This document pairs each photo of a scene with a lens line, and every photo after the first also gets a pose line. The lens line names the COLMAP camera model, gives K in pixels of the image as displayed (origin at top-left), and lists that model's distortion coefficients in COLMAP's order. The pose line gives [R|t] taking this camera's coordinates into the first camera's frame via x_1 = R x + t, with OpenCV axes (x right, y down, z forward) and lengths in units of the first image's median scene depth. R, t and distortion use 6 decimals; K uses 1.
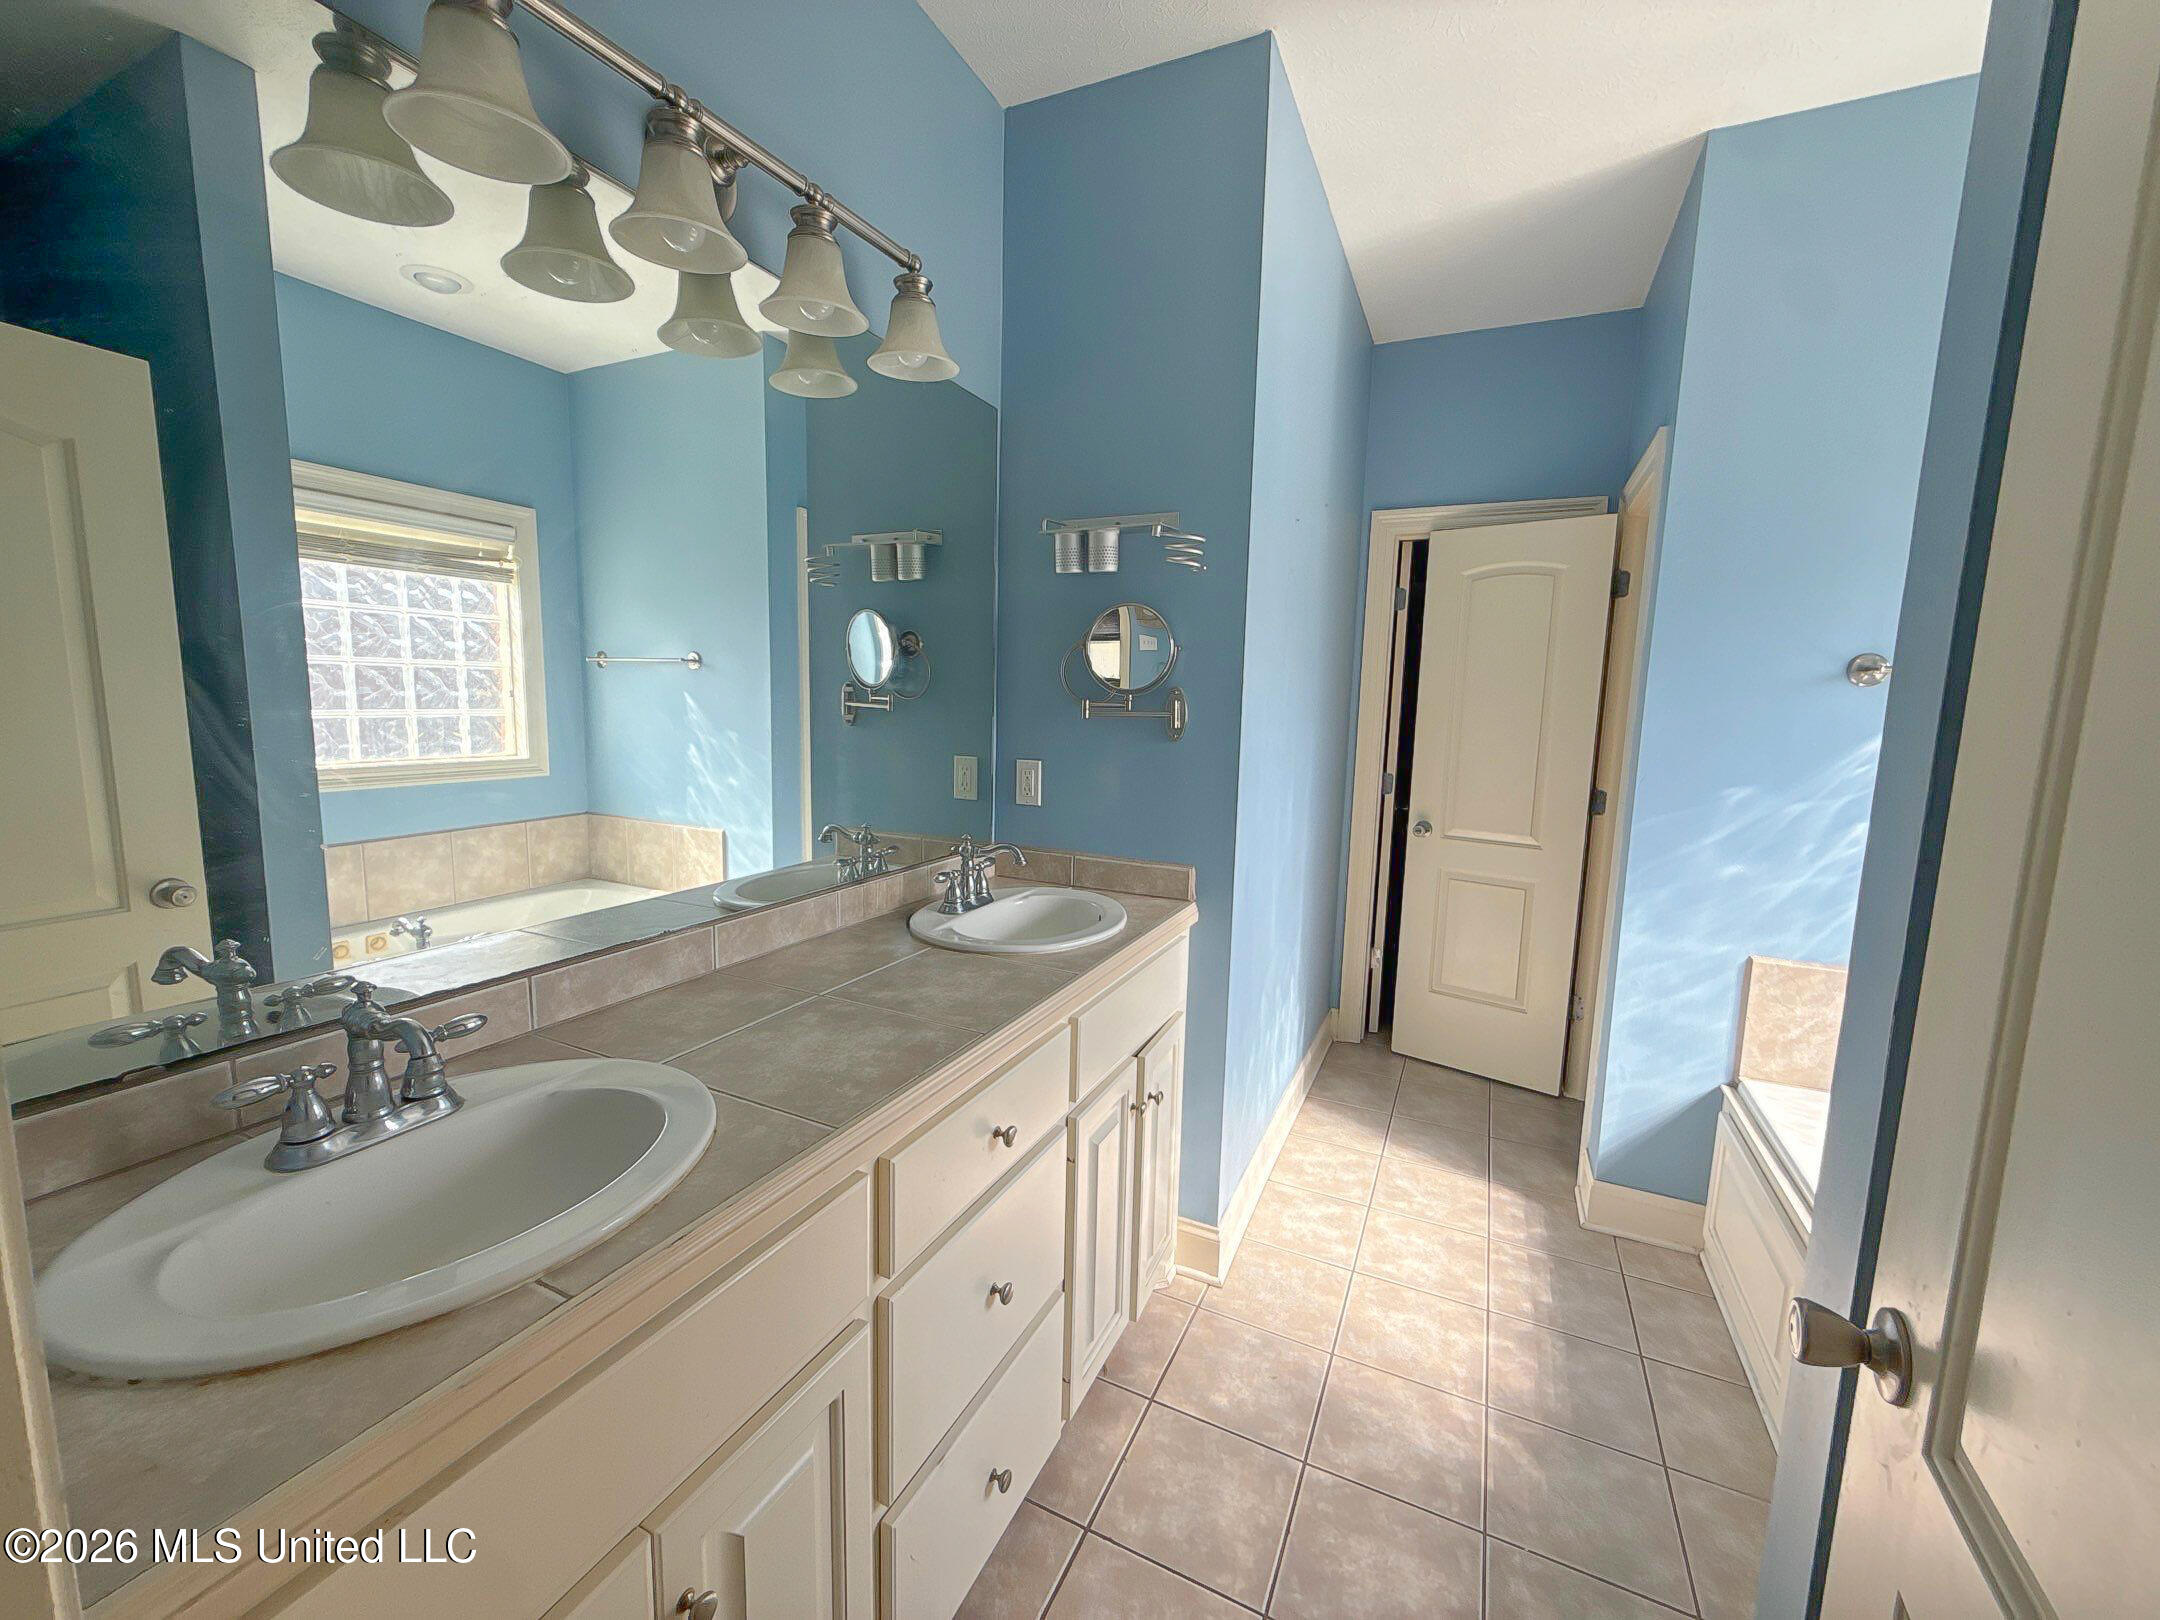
lens RADIAL K [[874.2, 0, 1075.3], [0, 874.2, 810.6], [0, 0, 1]] dist [0.006717, -0.000181]
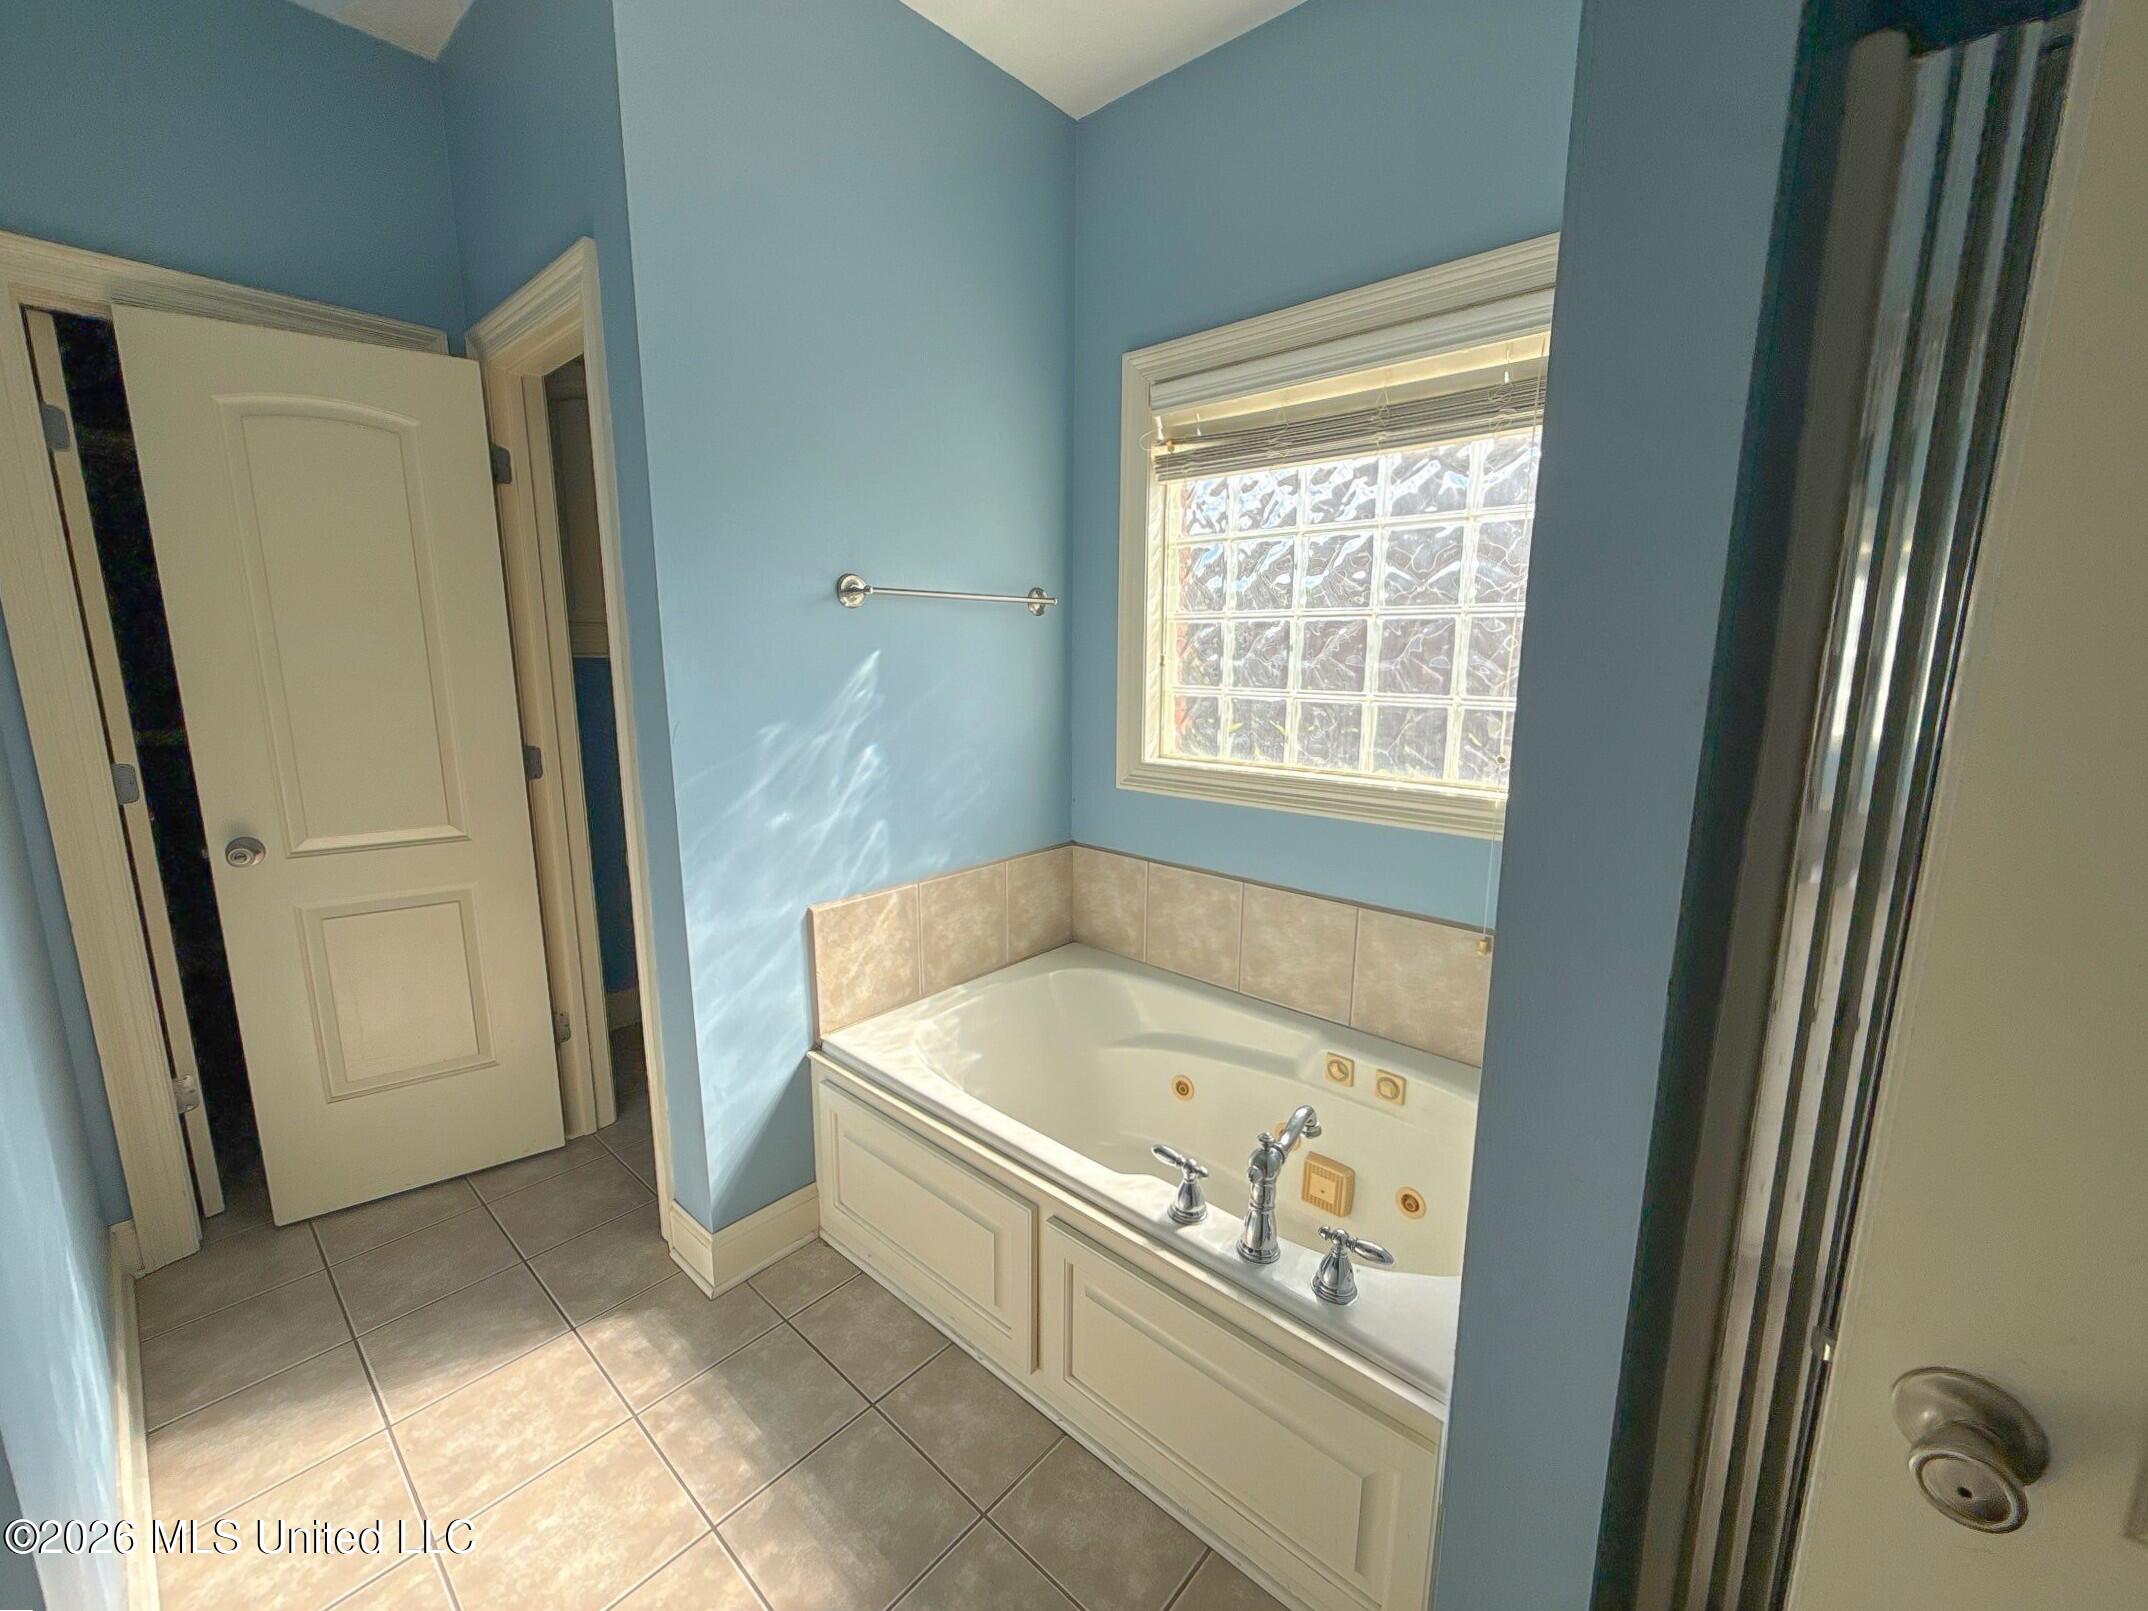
lens RADIAL K [[869.3, 0, 1069.3], [0, 869.3, 806.1], [0, 0, 1]] dist [0.006717, -0.000181]
pose [[0.280256, -0.194852, 0.939941, 0.017773], [0.128110, 0.978014, 0.164547, -0.048133], [-0.951338, 0.074300, 0.299057, 0.443163]]
